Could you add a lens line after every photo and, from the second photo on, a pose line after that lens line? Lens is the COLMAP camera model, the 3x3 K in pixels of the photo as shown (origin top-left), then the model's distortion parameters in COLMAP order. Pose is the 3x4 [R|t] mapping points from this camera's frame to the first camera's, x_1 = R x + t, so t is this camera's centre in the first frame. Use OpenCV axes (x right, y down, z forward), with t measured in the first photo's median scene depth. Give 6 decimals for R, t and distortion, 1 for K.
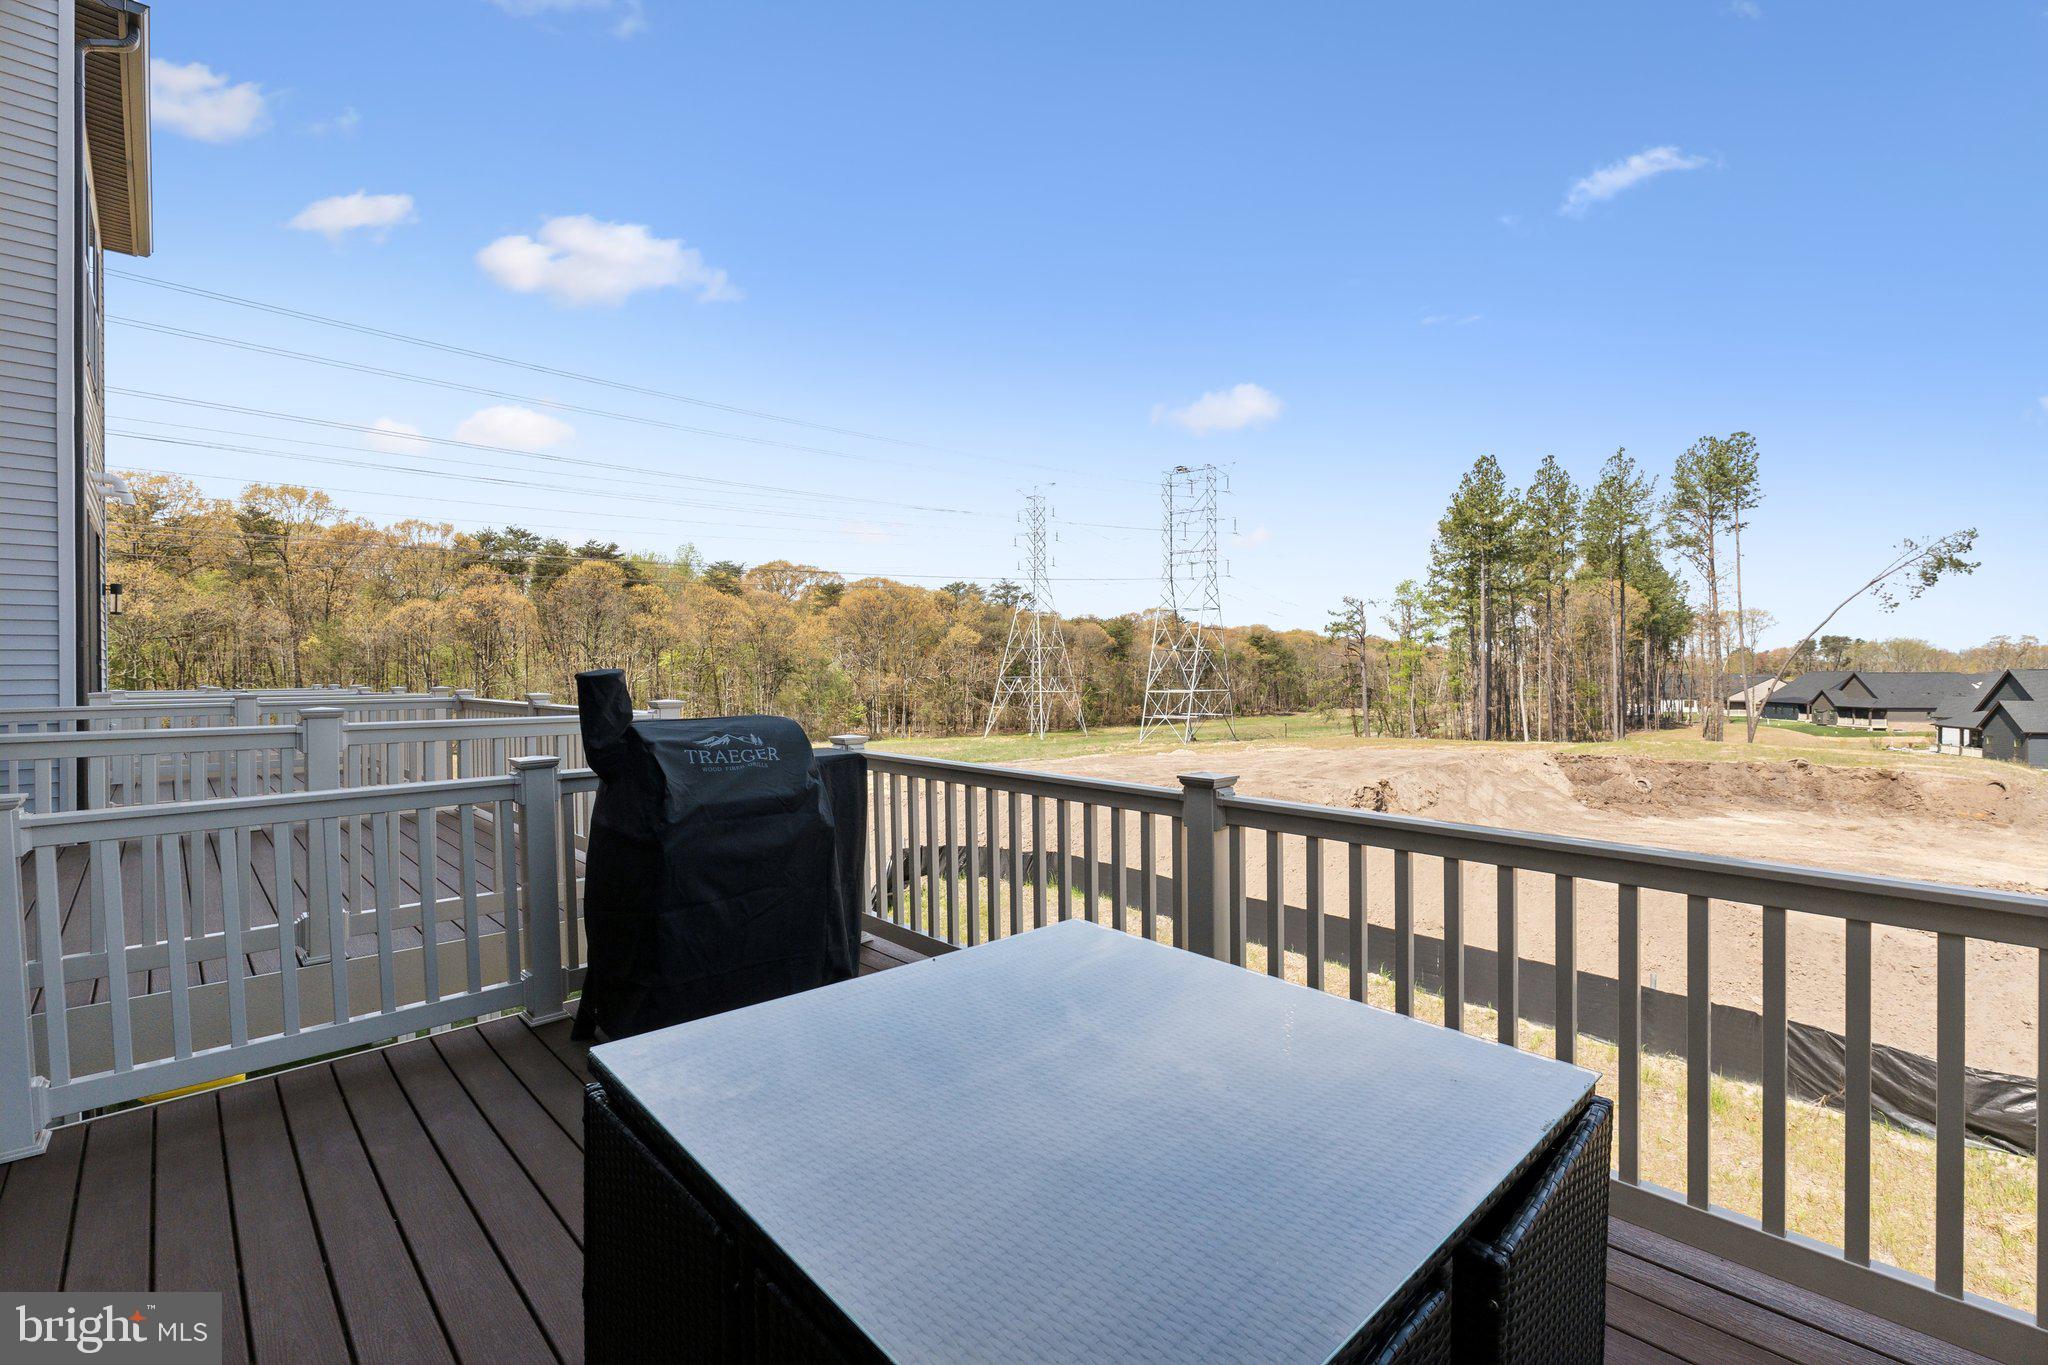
lens RADIAL K [[892.4, 0, 1018.8], [0, 892.4, 684.3], [0, 0, 1]] dist [-0.013211, -0.000096]
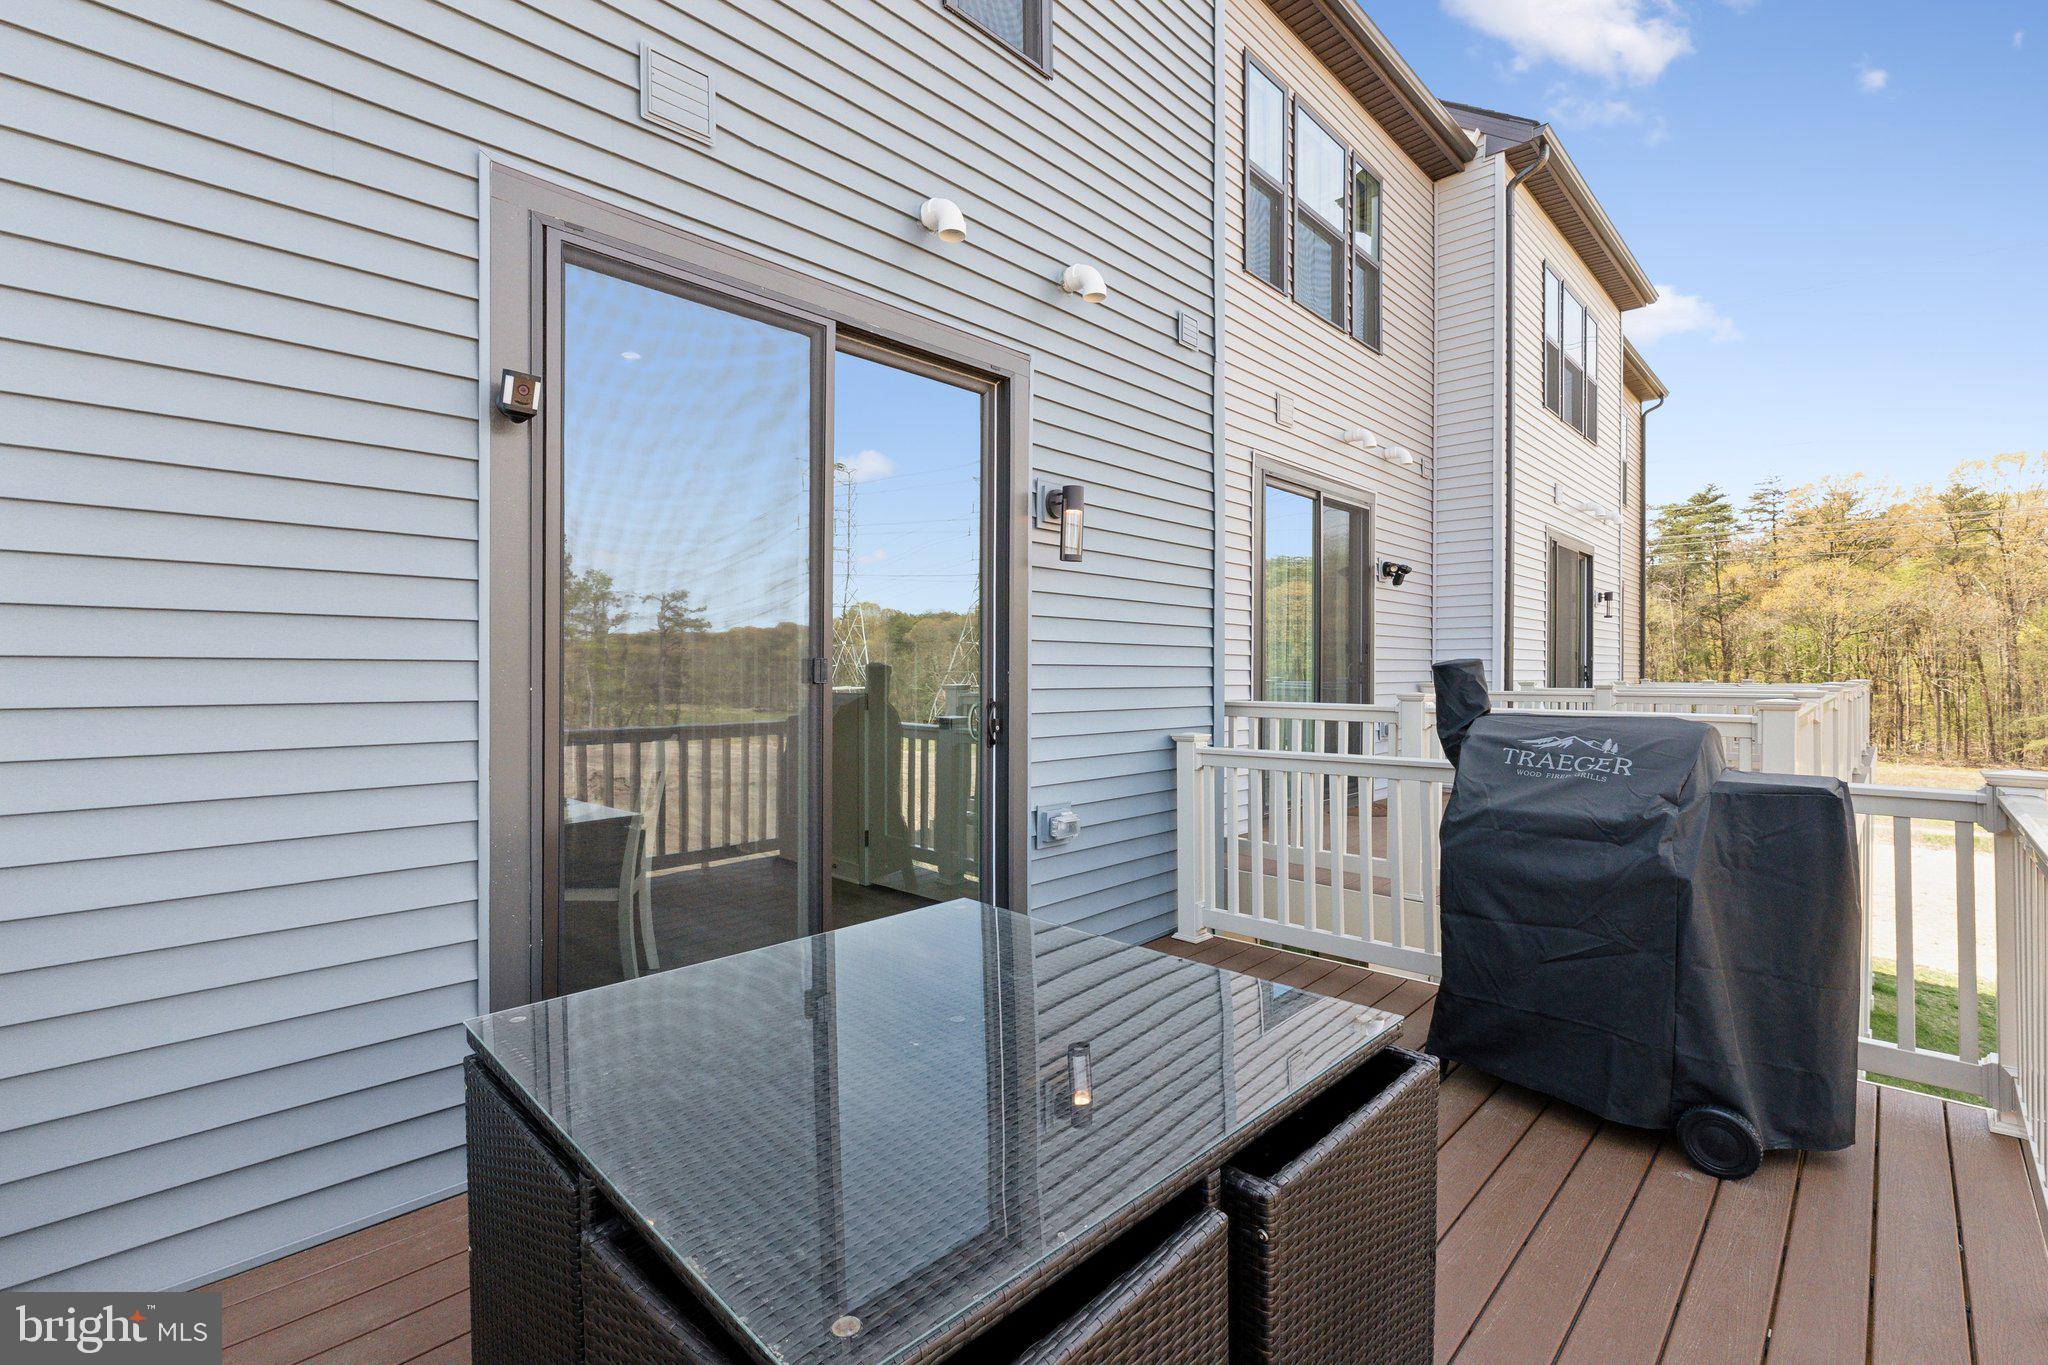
lens RADIAL K [[892.4, 0, 1038.3], [0, 892.4, 672.7], [0, 0, 1]] dist [-0.013211, -0.000096]
pose [[0.046810, 0.003902, -0.998896, 0.126893], [-0.008904, 0.999954, 0.003489, -0.000722], [0.998864, 0.008731, 0.046843, 0.119894]]
